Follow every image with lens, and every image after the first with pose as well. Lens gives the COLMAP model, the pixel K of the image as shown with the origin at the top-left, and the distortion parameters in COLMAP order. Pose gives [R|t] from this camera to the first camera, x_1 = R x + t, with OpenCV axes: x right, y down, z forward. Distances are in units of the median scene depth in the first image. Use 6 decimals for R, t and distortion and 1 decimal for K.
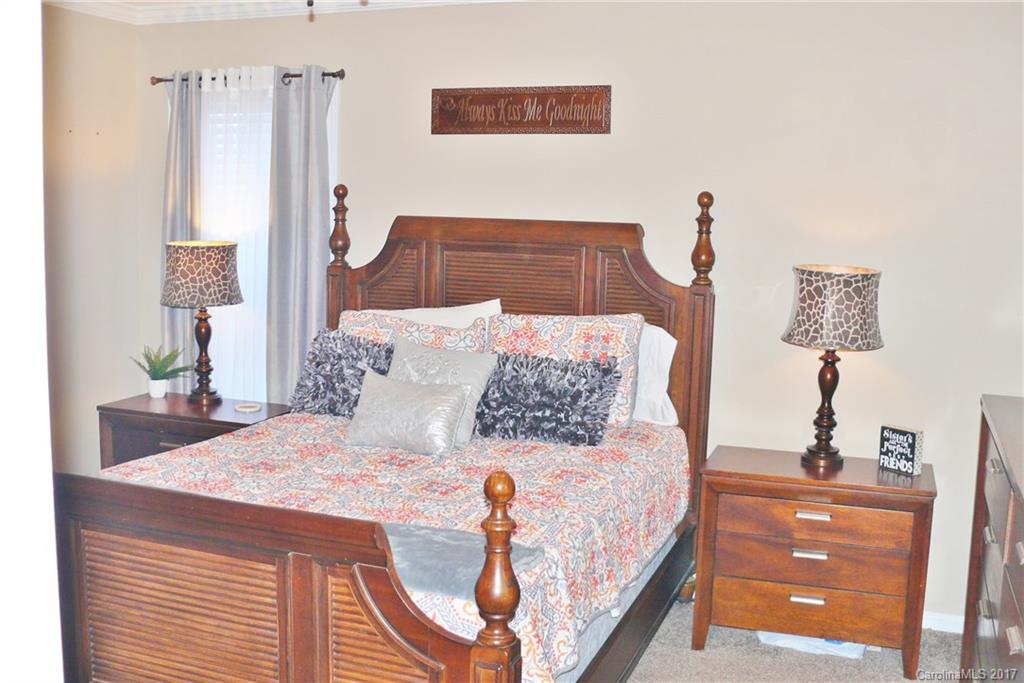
lens RADIAL K [[1070.1, 0, 515.4], [0, 1070.1, 339.2], [0, 0, 1]] dist [-0.217749, 0.276425]
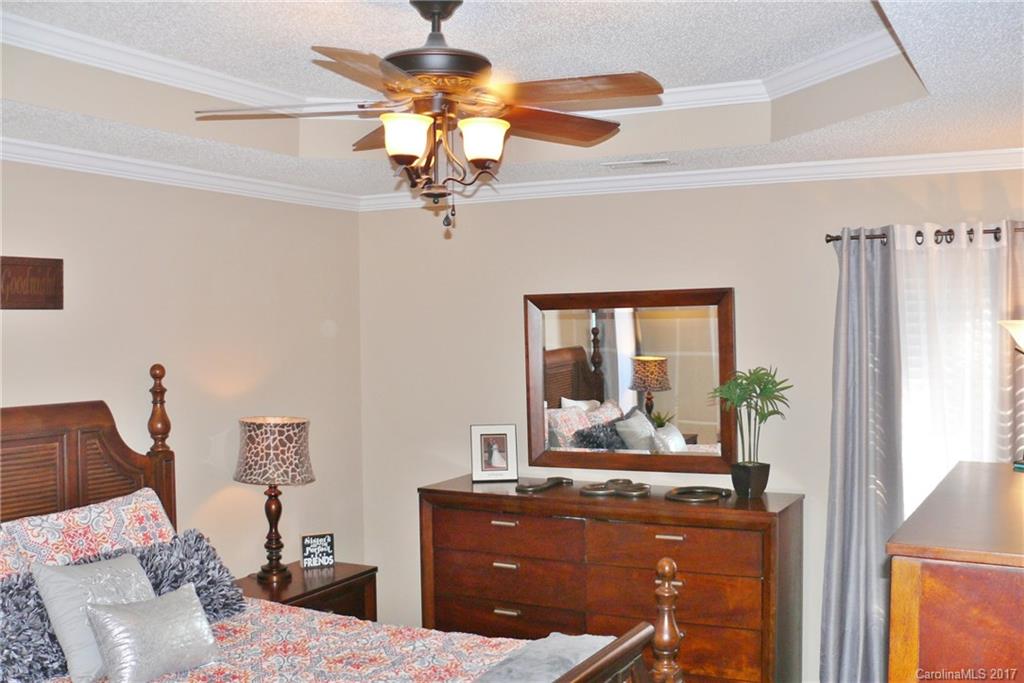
lens RADIAL K [[1070.1, 0, 515.4], [0, 1070.1, 339.2], [0, 0, 1]] dist [-0.217749, 0.276425]
pose [[0.117387, -0.036012, 0.992433, -0.871013], [0.142201, 0.989654, 0.019091, -0.140233], [-0.982853, 0.138884, 0.121294, 0.539429]]
